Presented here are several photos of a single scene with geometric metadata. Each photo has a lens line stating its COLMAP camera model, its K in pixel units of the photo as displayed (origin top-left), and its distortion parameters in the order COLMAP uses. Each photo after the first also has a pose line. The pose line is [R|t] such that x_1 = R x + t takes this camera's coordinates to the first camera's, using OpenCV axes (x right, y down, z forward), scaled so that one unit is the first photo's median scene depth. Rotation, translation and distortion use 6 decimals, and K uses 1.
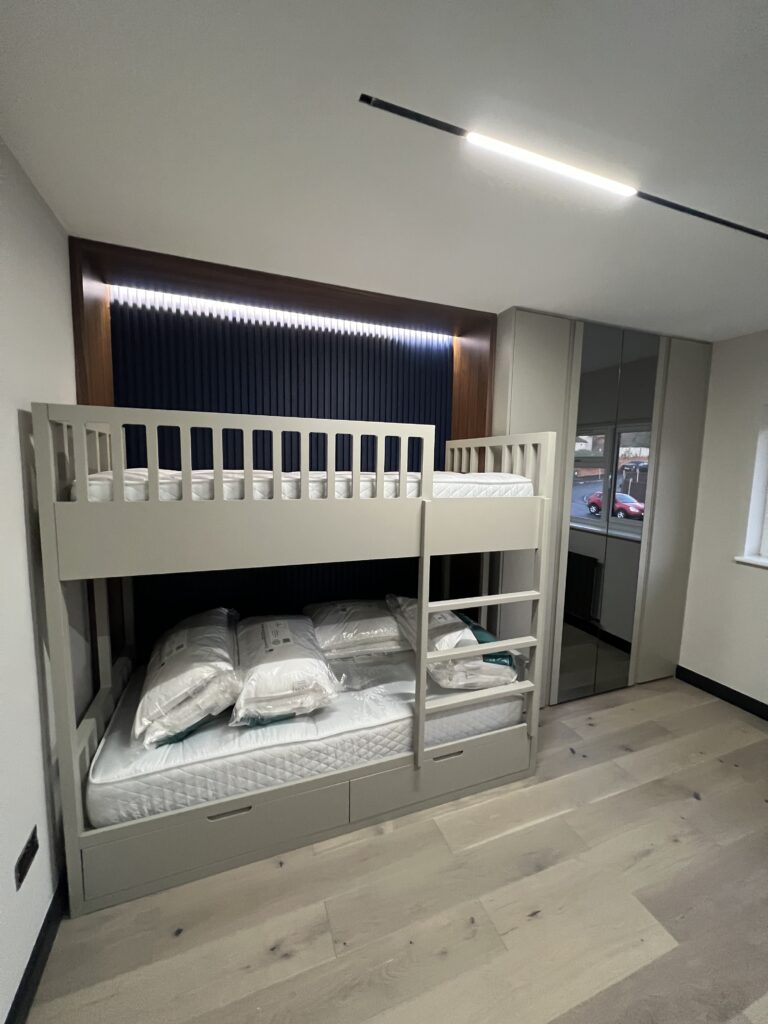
lens RADIAL K [[409.0, 0, 383.9], [0, 409.0, 523.1], [0, 0, 1]] dist [-0.000838, 0.000364]
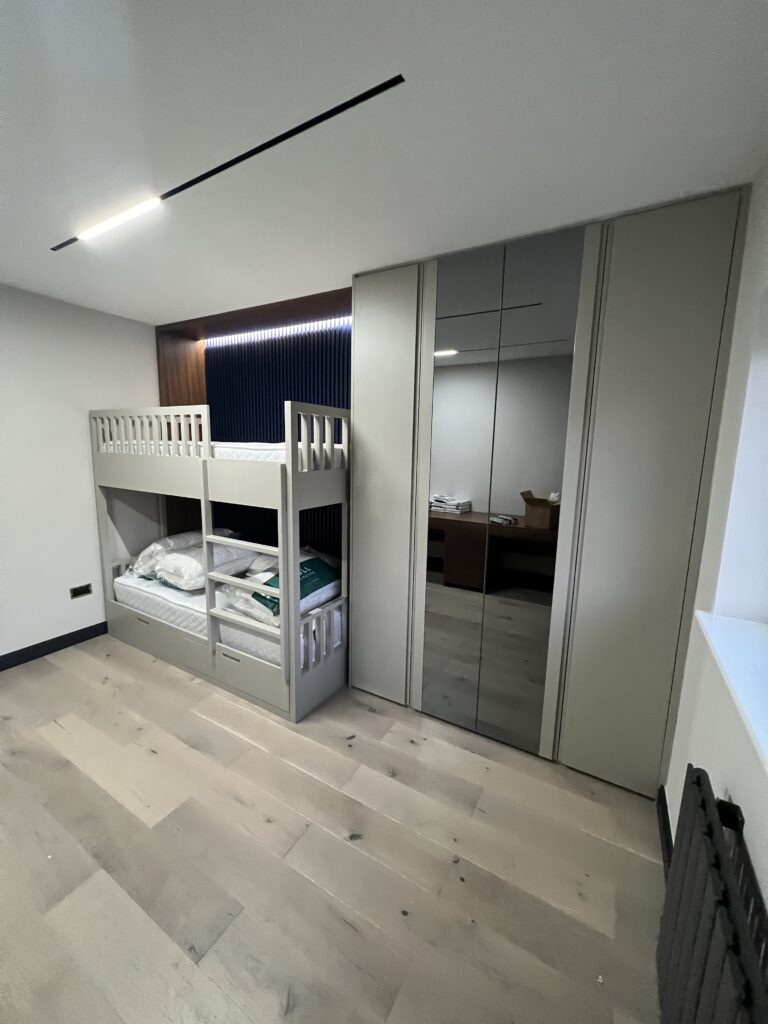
lens RADIAL K [[404.7, 0, 379.7], [0, 404.7, 520.5], [0, 0, 1]] dist [0.001649, -0.000876]
pose [[0.628550, 0.142530, -0.764598, 1.405870], [-0.121982, 0.988965, 0.084077, -0.034826], [0.768144, 0.040420, 0.639000, 0.522927]]
